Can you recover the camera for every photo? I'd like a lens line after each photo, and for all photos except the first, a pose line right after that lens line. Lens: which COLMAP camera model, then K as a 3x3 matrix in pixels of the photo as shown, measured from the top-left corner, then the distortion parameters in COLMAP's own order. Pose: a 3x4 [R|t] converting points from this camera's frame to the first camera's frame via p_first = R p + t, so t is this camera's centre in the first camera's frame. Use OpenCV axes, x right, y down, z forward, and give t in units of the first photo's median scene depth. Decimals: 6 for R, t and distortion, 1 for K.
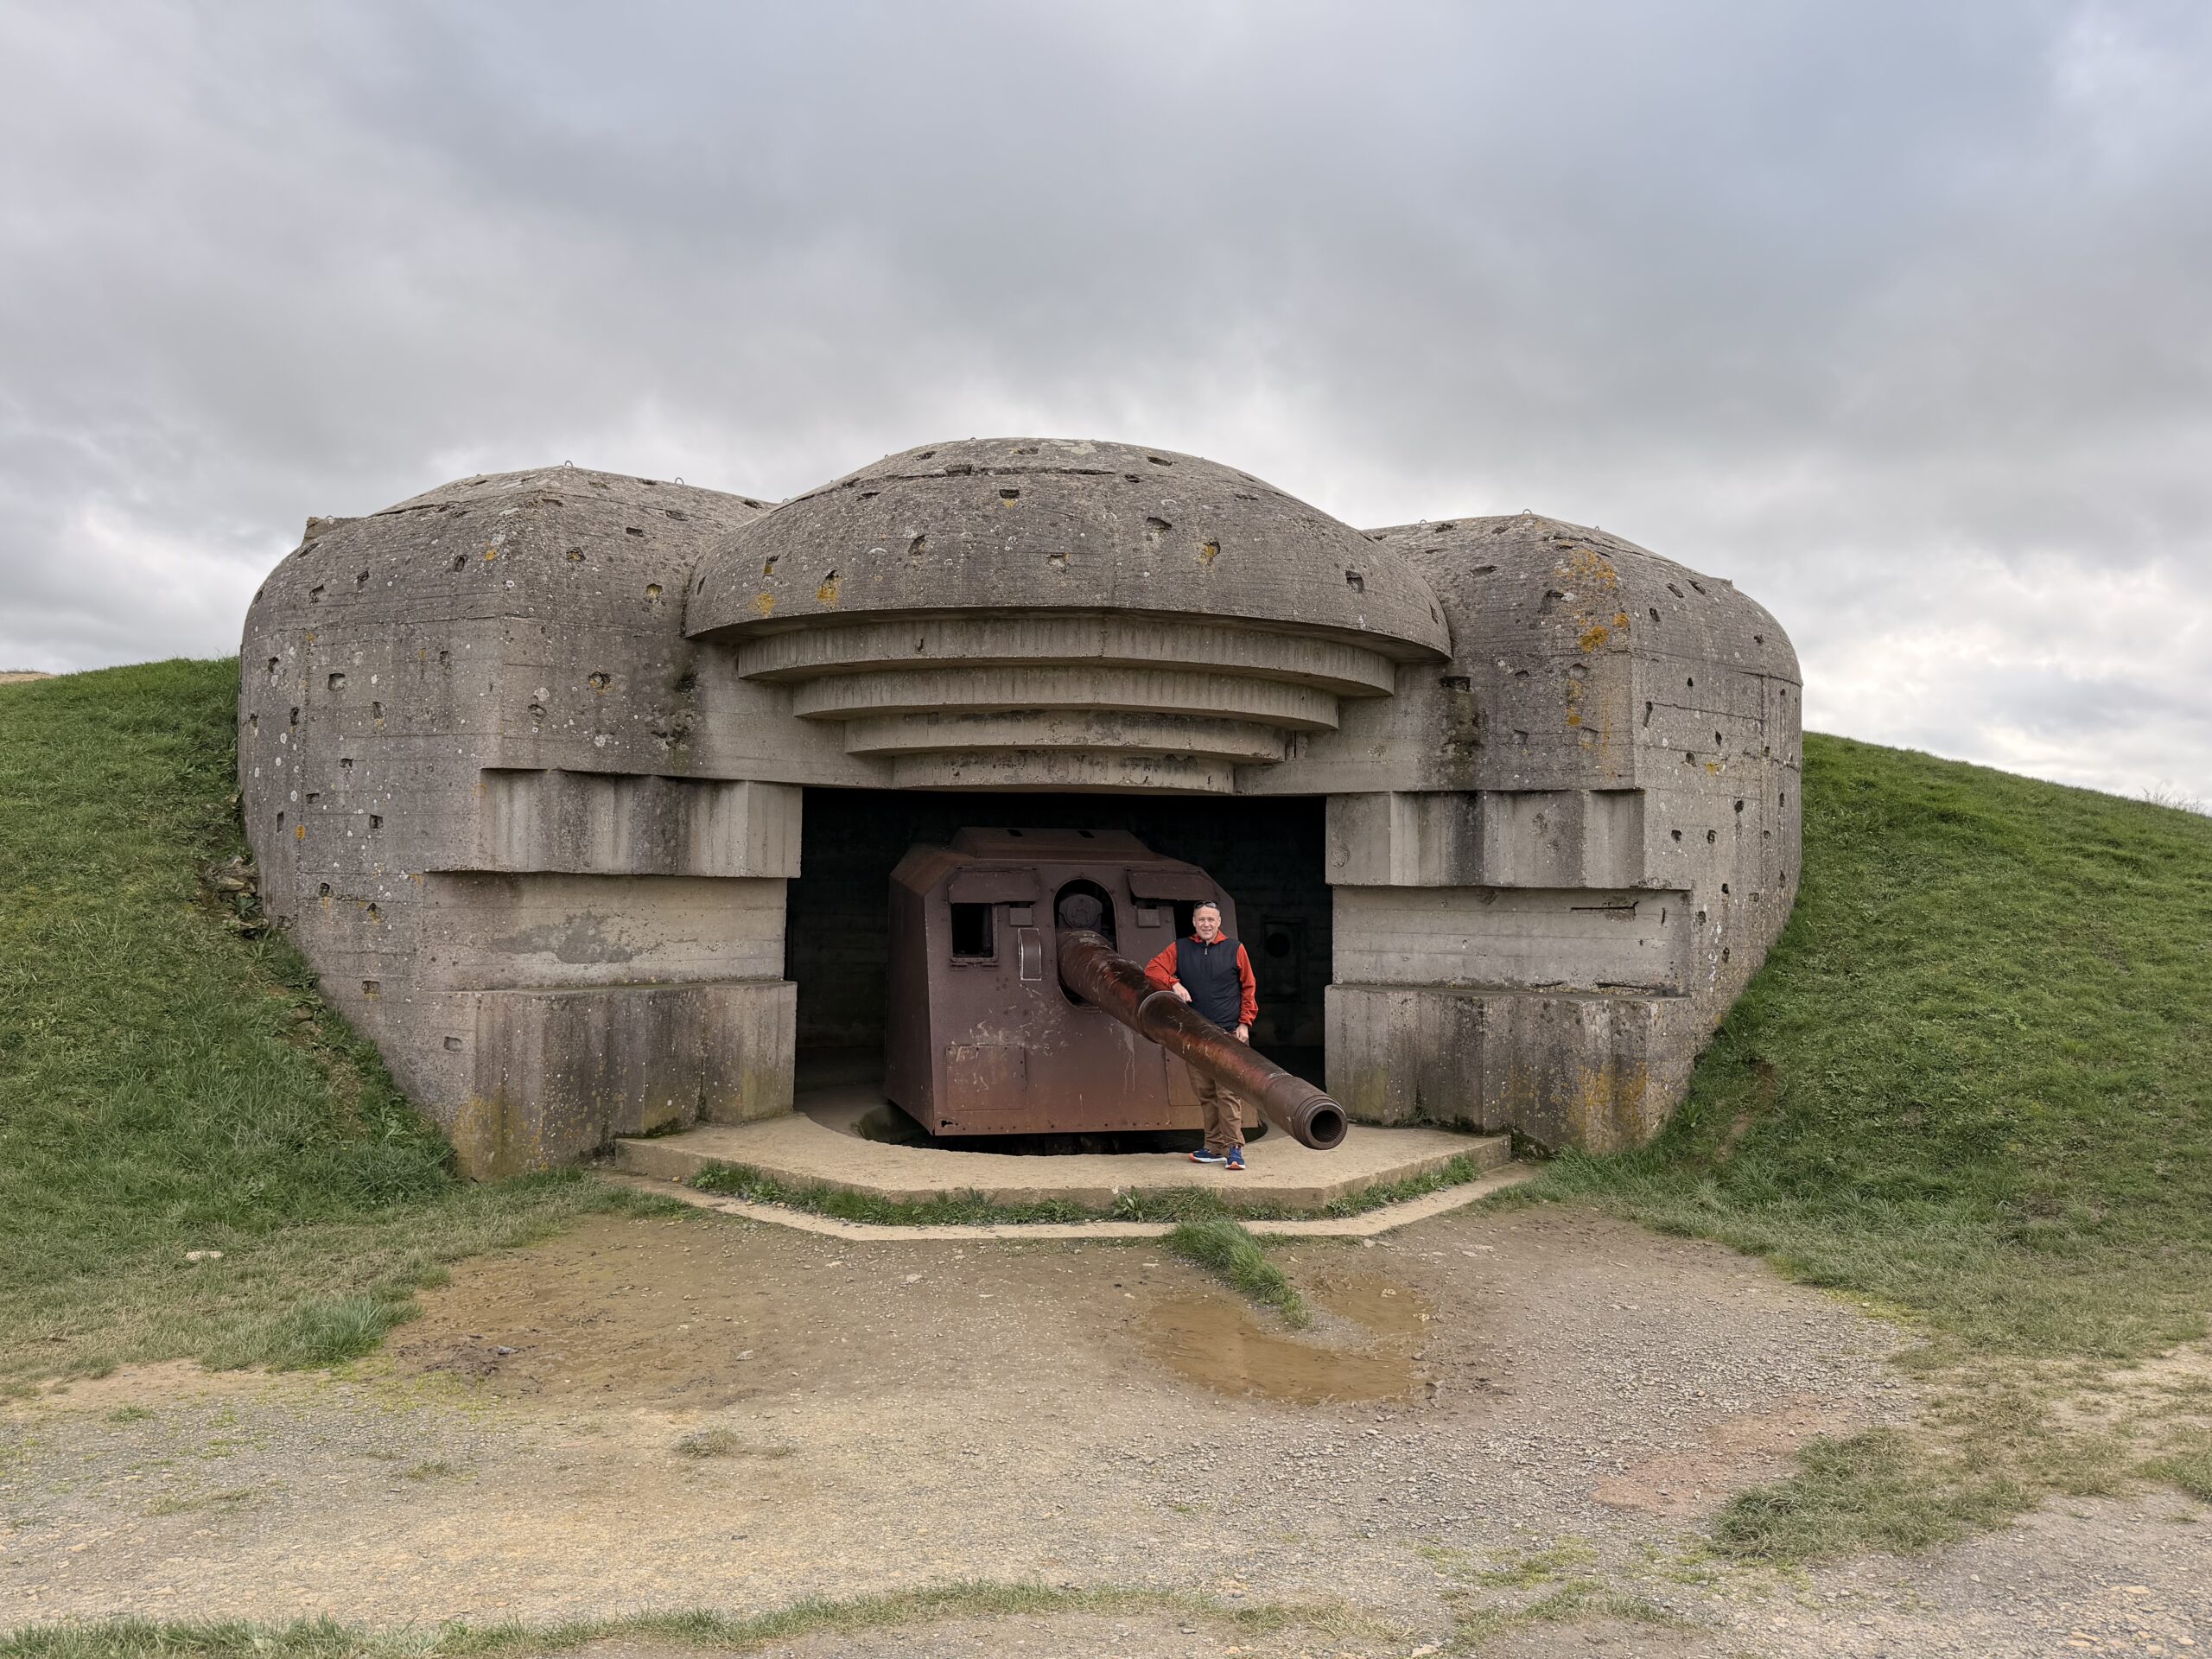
lens RADIAL K [[1517.0, 0, 1101.0], [0, 1517.0, 824.7], [0, 0, 1]] dist [0.071220, -0.052032]
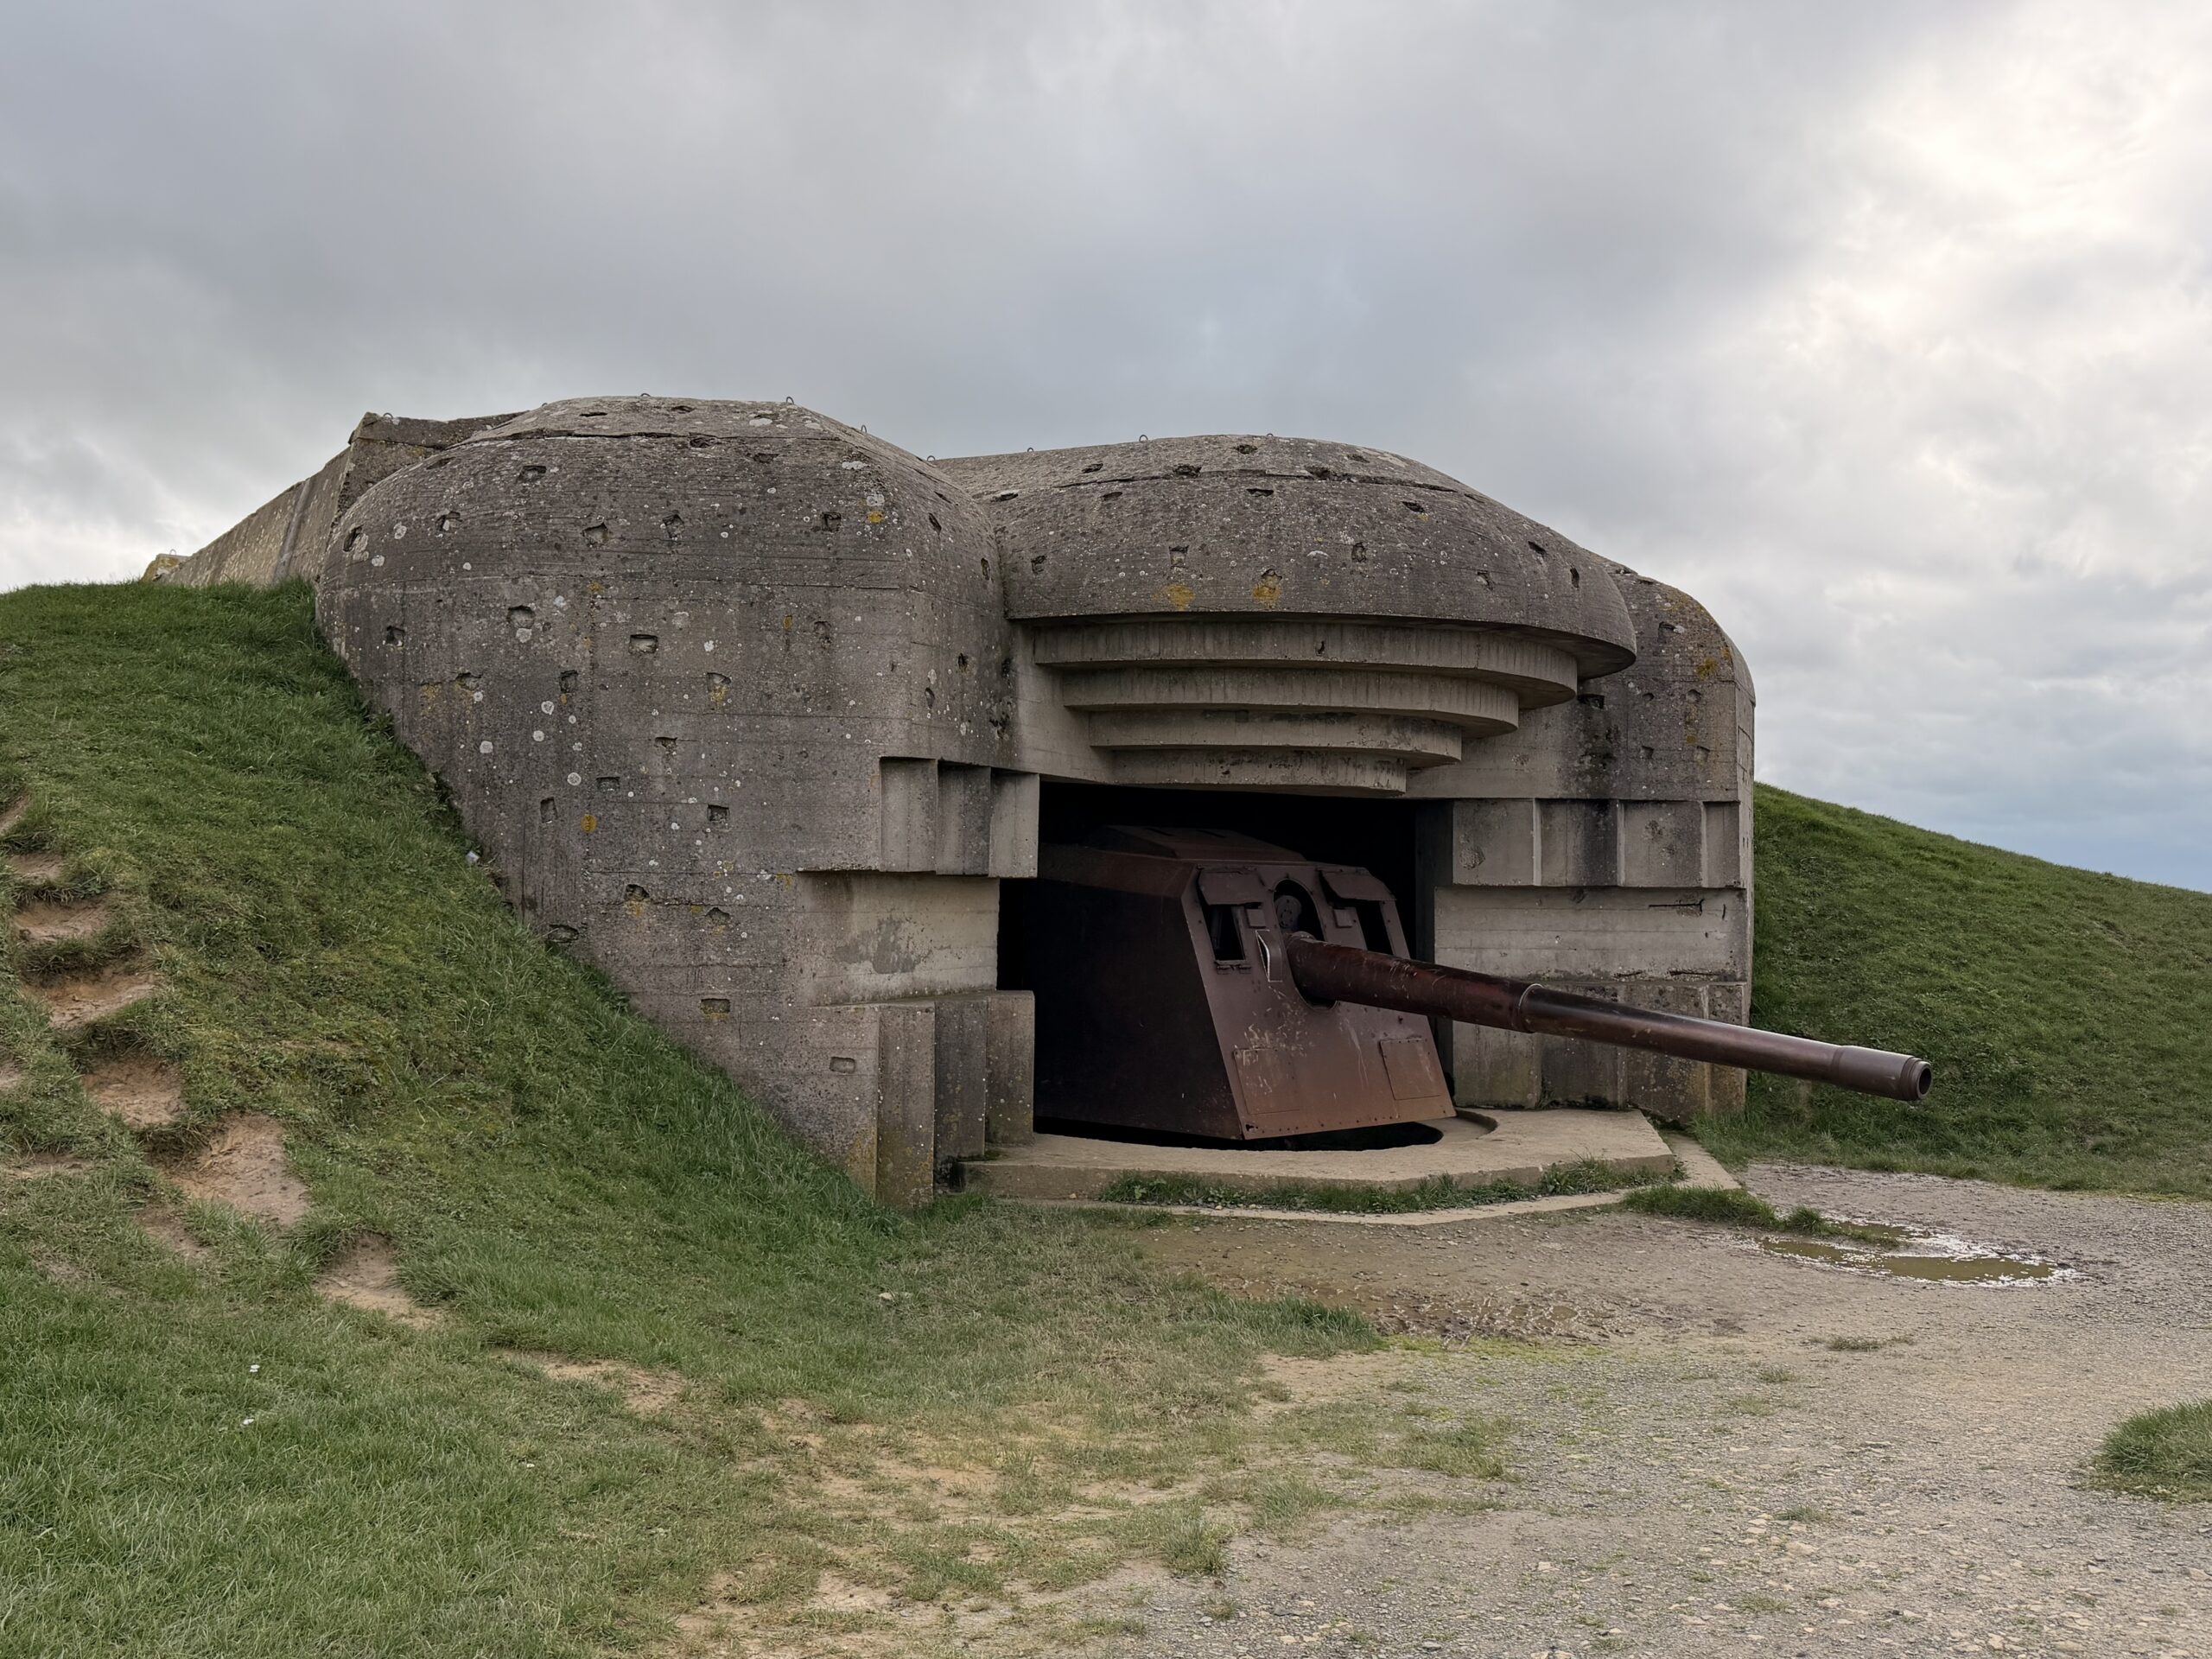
lens RADIAL K [[1887.6, 0, 1124.7], [0, 1887.6, 845.4], [0, 0, 1]] dist [0.127155, -0.047378]
pose [[0.874739, 0.007821, 0.484532, -0.748205], [-0.015181, 0.999821, 0.011268, 0.000785], [-0.484357, -0.017212, 0.874701, -0.035952]]
